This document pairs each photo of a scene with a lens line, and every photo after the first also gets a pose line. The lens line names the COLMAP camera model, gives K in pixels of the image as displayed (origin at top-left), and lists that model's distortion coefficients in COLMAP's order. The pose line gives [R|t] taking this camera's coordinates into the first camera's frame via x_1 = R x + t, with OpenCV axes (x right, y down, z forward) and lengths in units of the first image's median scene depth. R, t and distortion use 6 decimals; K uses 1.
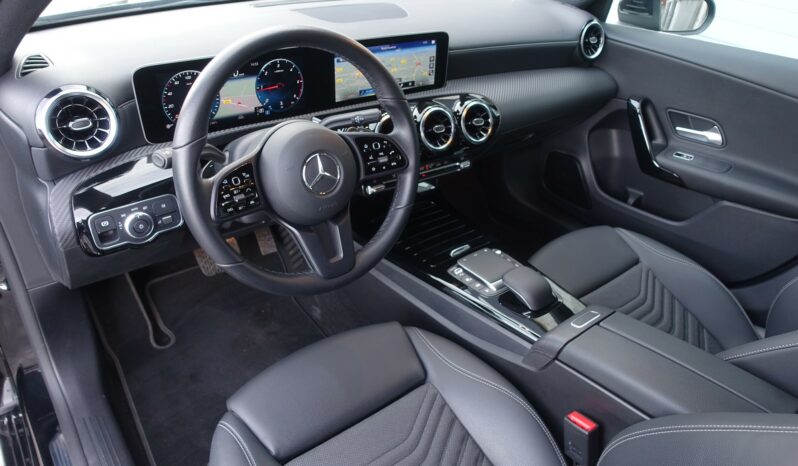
lens RADIAL K [[562.8, 0, 399.0], [0, 562.8, 233.0], [0, 0, 1]] dist [0.007306, 0.005629]
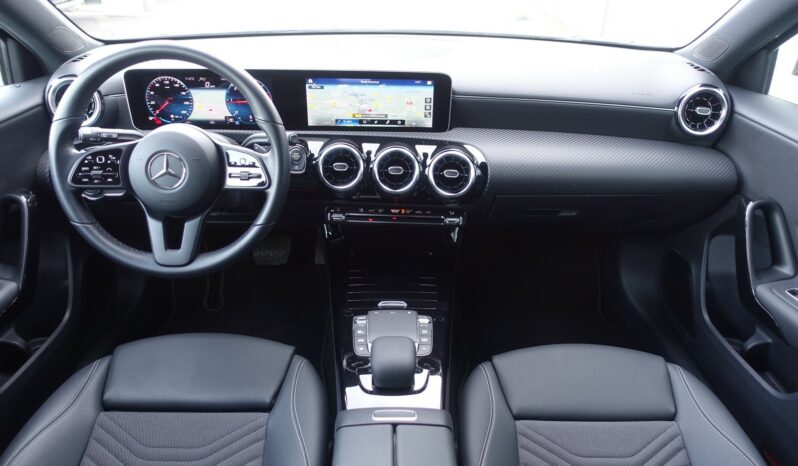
lens RADIAL K [[562.8, 0, 399.0], [0, 562.8, 233.0], [0, 0, 1]] dist [0.007306, 0.005629]
pose [[0.784623, 0.247014, -0.568639, 0.609610], [-0.296537, 0.955005, 0.005679, -0.088881], [0.544456, 0.164166, 0.822568, 0.237547]]
